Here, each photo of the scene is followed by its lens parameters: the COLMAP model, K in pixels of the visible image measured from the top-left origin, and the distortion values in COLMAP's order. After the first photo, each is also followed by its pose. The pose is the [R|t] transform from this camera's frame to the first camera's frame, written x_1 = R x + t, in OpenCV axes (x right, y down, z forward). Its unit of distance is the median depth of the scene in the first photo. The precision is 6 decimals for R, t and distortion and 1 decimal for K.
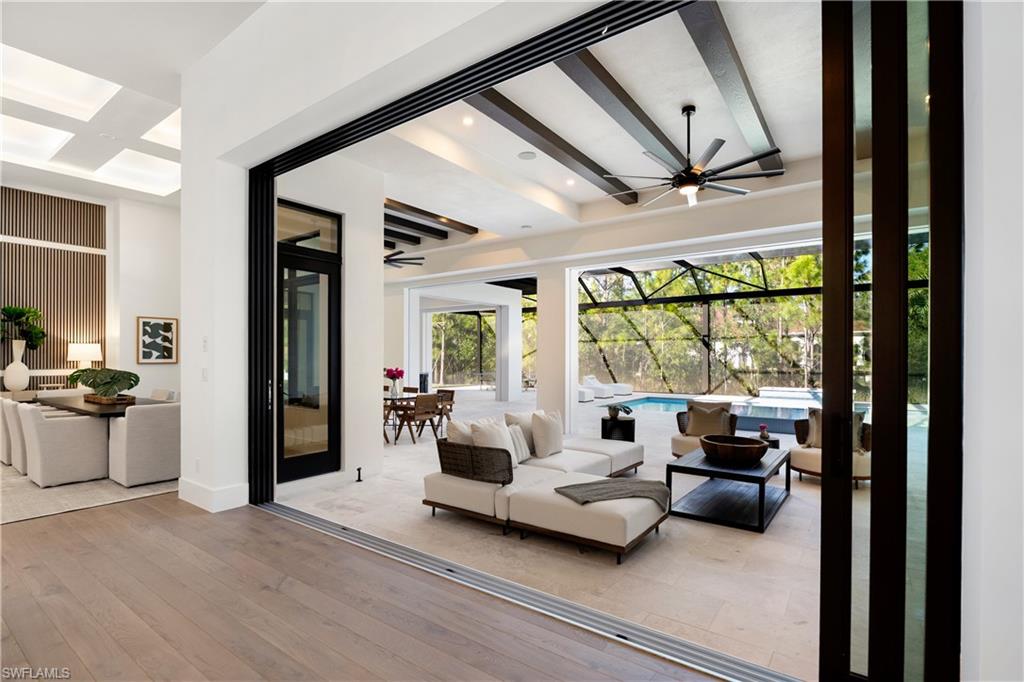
lens RADIAL K [[486.9, 0, 512.8], [0, 486.9, 356.3], [0, 0, 1]] dist [-0.001031, -0.000025]
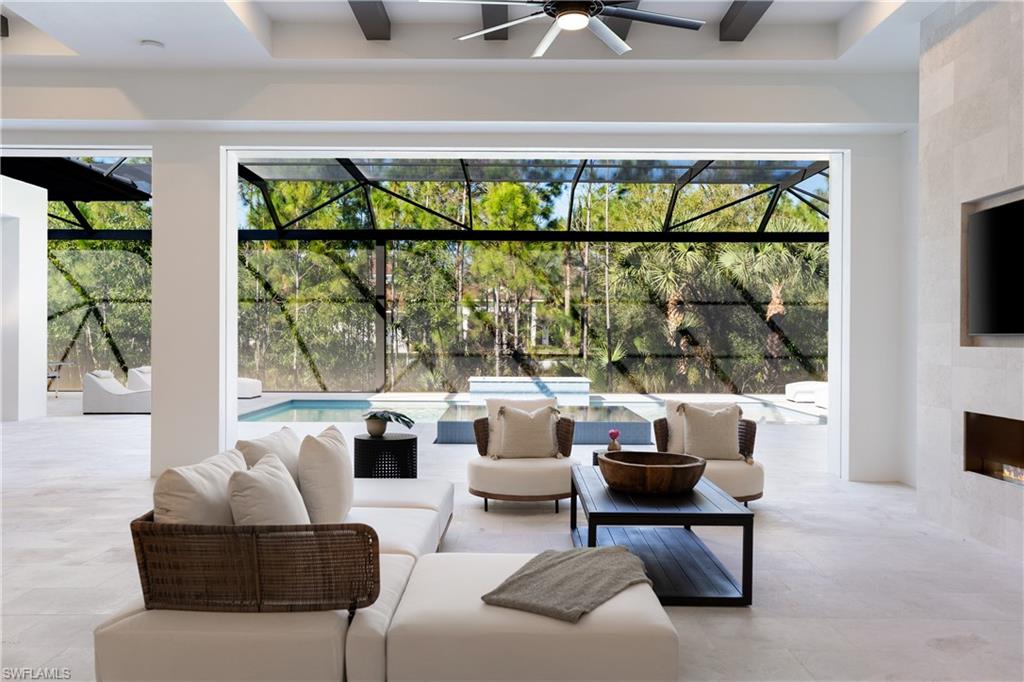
lens RADIAL K [[804.9, 0, 512.0], [0, 804.9, 341.0], [0, 0, 1]] dist [-0.002340, 0.000804]
pose [[0.813124, 0.000097, 0.582090, -0.178522], [-0.005597, 0.999955, 0.007652, 0.016240], [-0.582063, -0.009480, 0.813088, 0.210729]]
